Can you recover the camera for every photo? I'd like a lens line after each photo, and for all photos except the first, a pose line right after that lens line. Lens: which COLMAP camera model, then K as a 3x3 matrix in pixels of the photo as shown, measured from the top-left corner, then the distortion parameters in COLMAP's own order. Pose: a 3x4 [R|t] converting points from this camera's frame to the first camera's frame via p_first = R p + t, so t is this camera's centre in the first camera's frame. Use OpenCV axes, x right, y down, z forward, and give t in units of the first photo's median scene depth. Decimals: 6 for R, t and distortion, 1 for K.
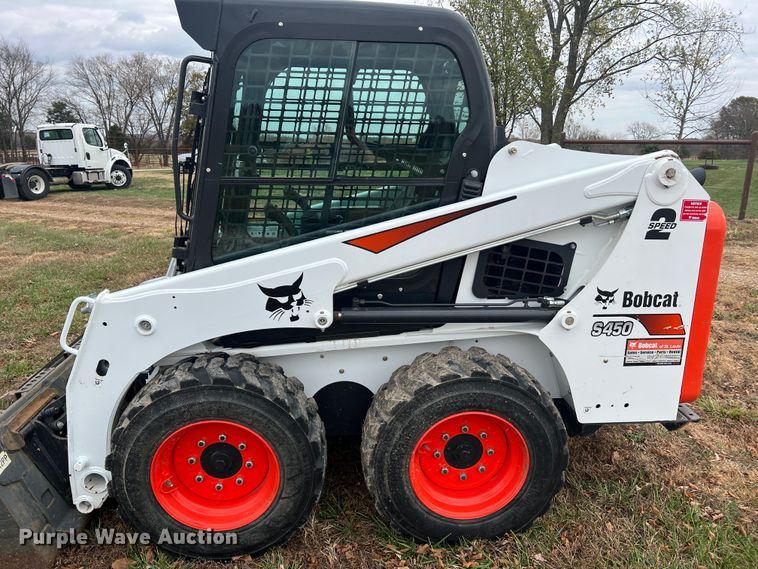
lens RADIAL K [[572.2, 0, 387.7], [0, 572.2, 285.1], [0, 0, 1]] dist [0.044167, -0.049281]
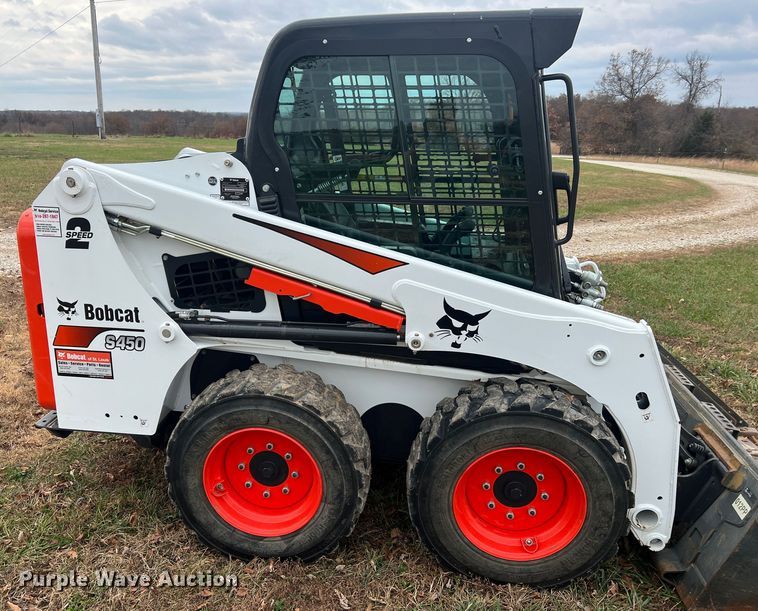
lens RADIAL K [[626.0, 0, 344.4], [0, 626.0, 302.9], [0, 0, 1]] dist [0.054042, -0.062158]
pose [[0.976644, 0.061013, -0.206021, 1.081209], [-0.056834, 0.998041, 0.026145, -0.044508], [0.207213, -0.013825, 0.978198, 0.023982]]
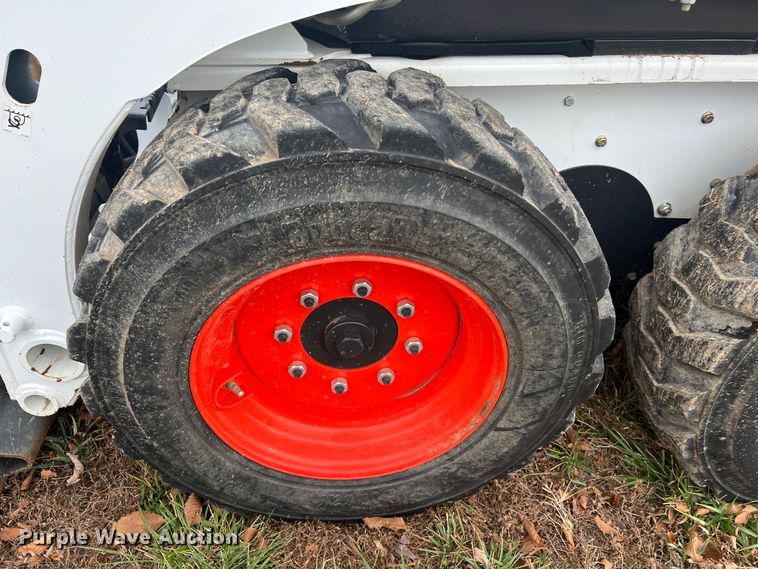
lens RADIAL K [[572.2, 0, 381.1], [0, 572.2, 289.0], [0, 0, 1]] dist [0.044167, -0.049281]
pose [[0.997742, 0.054878, 0.038729, -0.282372], [-0.065226, 0.929253, 0.363642, 0.117722], [-0.016033, -0.365347, 0.930734, 0.617316]]
